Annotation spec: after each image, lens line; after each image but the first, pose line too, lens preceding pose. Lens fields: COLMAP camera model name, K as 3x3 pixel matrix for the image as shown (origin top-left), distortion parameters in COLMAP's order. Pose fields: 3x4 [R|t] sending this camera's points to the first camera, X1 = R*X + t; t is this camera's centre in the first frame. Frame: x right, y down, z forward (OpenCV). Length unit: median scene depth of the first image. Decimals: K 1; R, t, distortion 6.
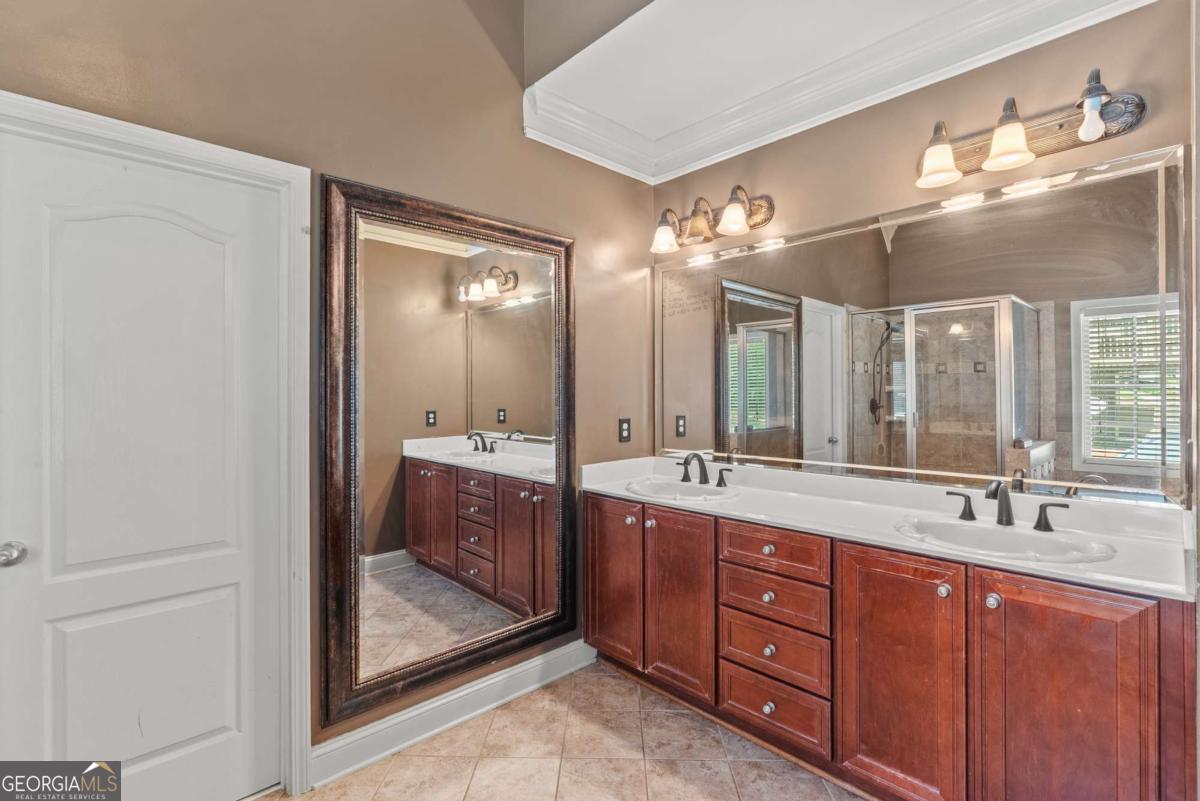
lens RADIAL K [[549.5, 0, 600.7], [0, 549.5, 399.4], [0, 0, 1]] dist [-0.001742, -0.000019]
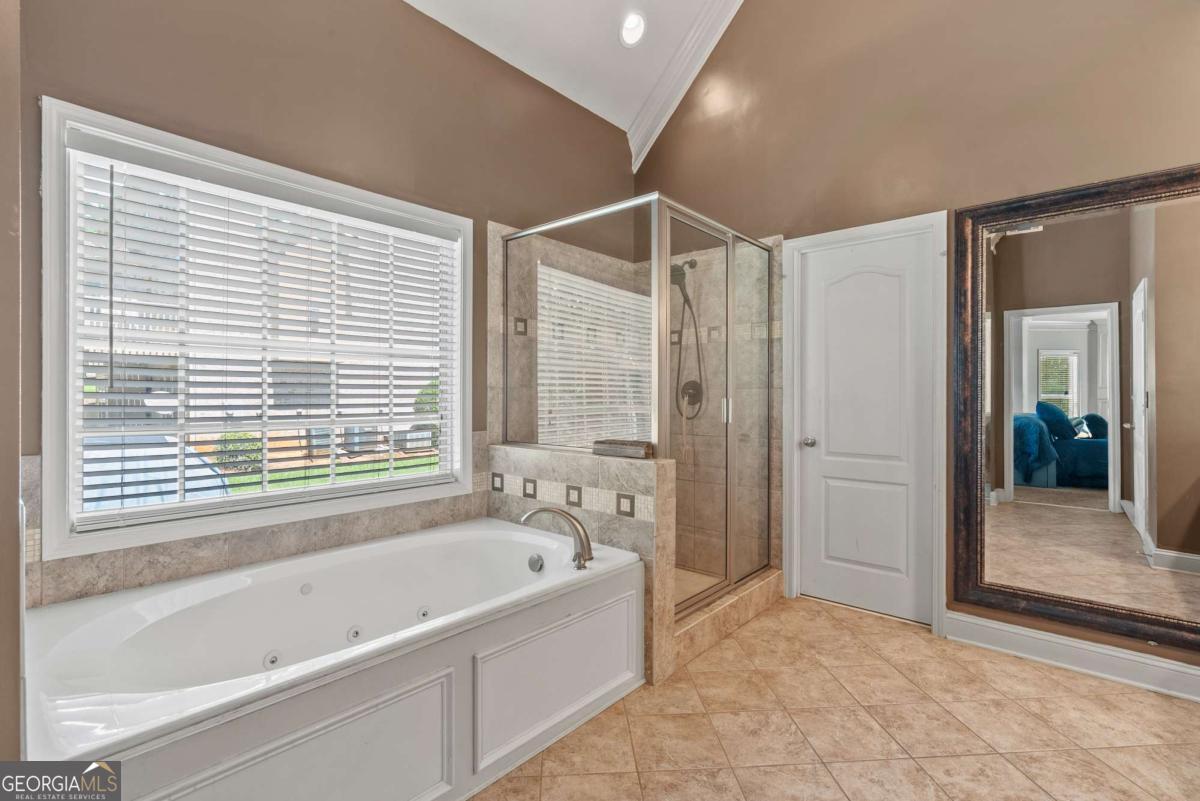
lens RADIAL K [[549.5, 0, 600.4], [0, 549.5, 396.7], [0, 0, 1]] dist [-0.001742, -0.000019]
pose [[0.090792, 0.005145, -0.995857, 0.810484], [-0.006328, 0.999969, 0.004589, 0.069844], [0.995850, 0.005885, 0.090821, -0.043455]]
